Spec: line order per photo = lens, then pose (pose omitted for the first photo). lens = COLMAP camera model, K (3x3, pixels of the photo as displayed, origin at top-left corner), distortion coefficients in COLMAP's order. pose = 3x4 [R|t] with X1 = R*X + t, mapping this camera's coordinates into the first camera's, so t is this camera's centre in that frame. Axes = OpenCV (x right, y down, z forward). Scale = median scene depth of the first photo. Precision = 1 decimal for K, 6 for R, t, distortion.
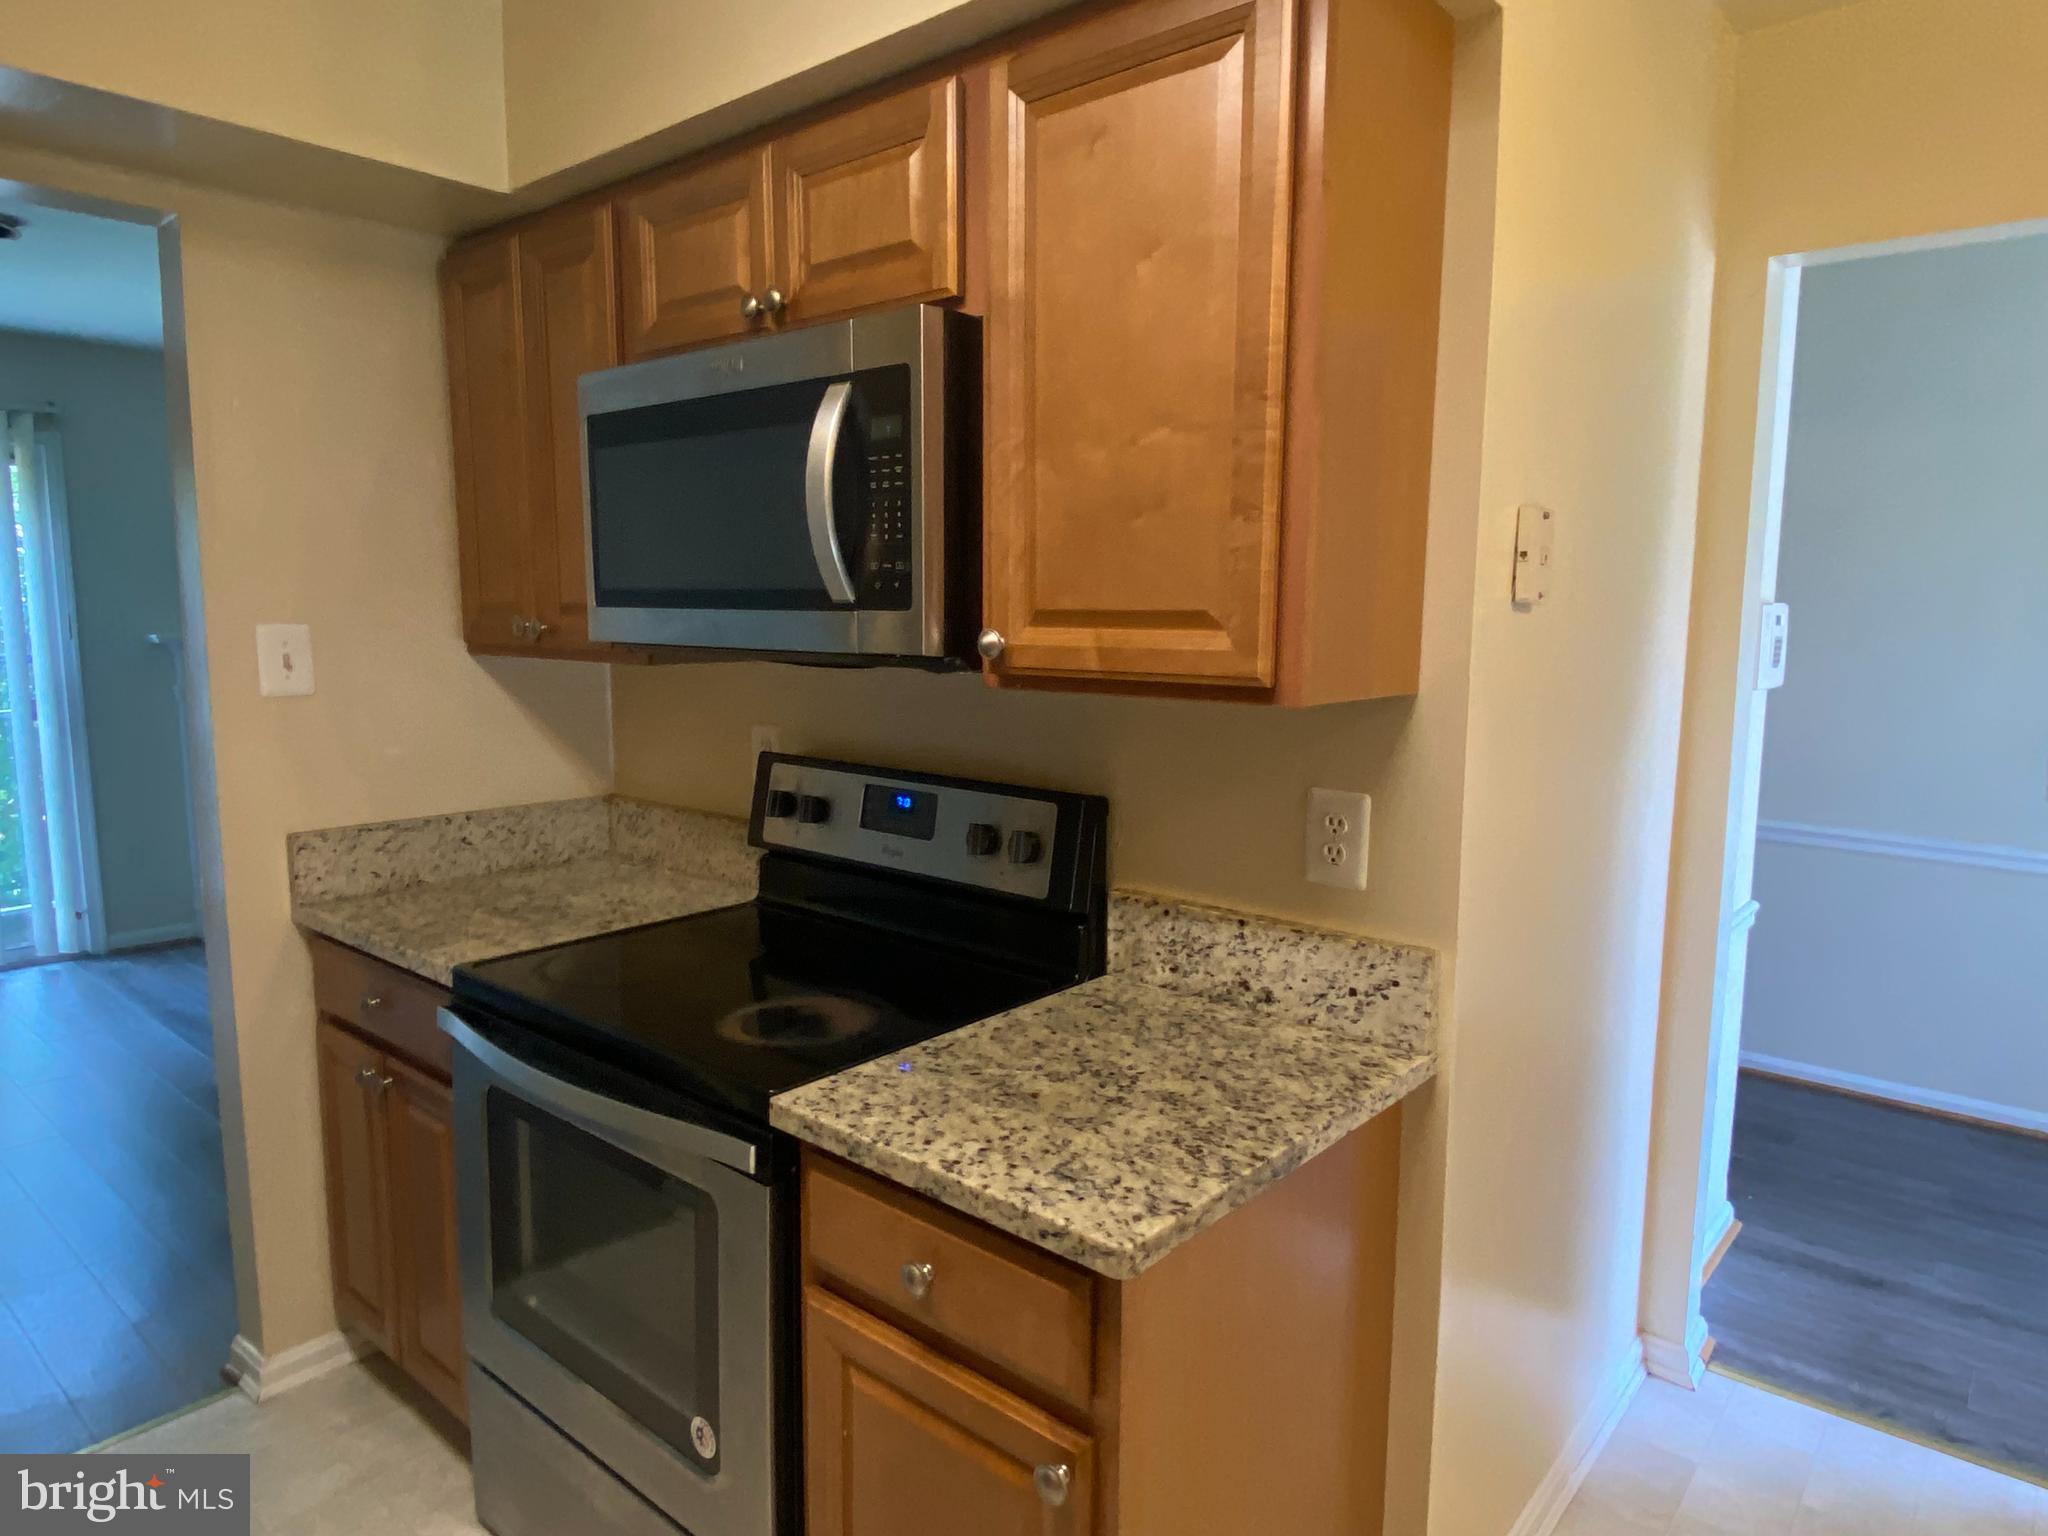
lens RADIAL K [[1244.4, 0, 1021.3], [0, 1244.4, 768.0], [0, 0, 1]] dist [0.003289, -0.002882]
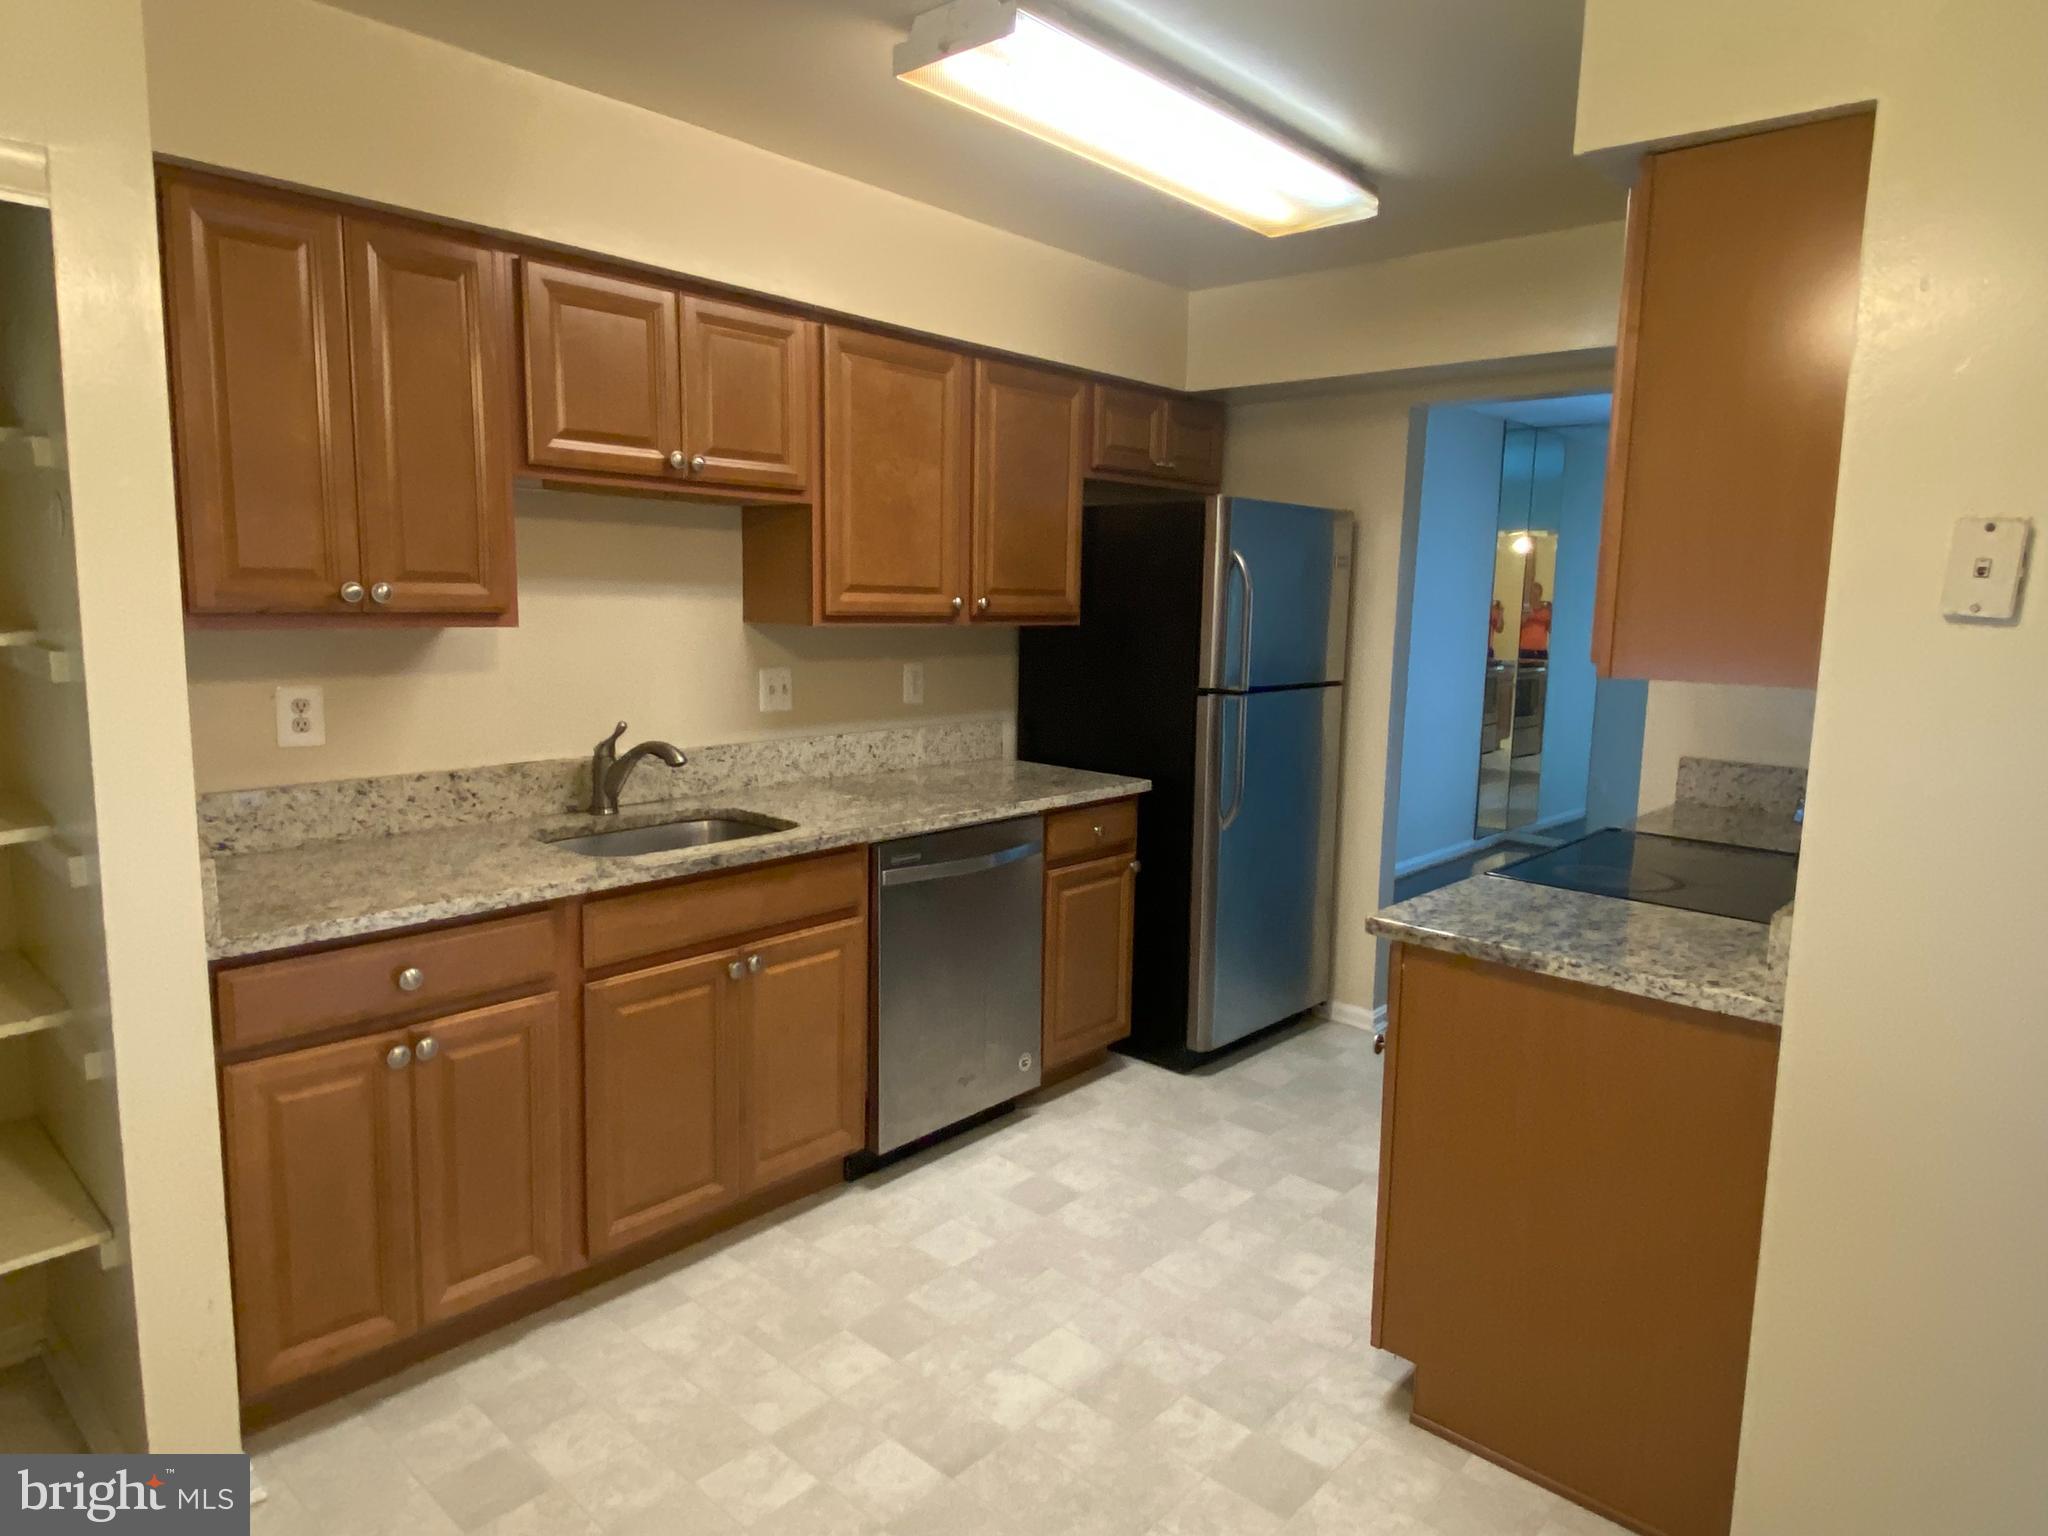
lens RADIAL K [[1244.4, 0, 1016.2], [0, 1244.4, 768.9], [0, 0, 1]] dist [0.003289, -0.002882]
pose [[-0.045071, 0.133673, -0.990000, 0.988217], [-0.145885, 0.979502, 0.138897, -0.027805], [0.988274, 0.150687, -0.024646, 0.200217]]
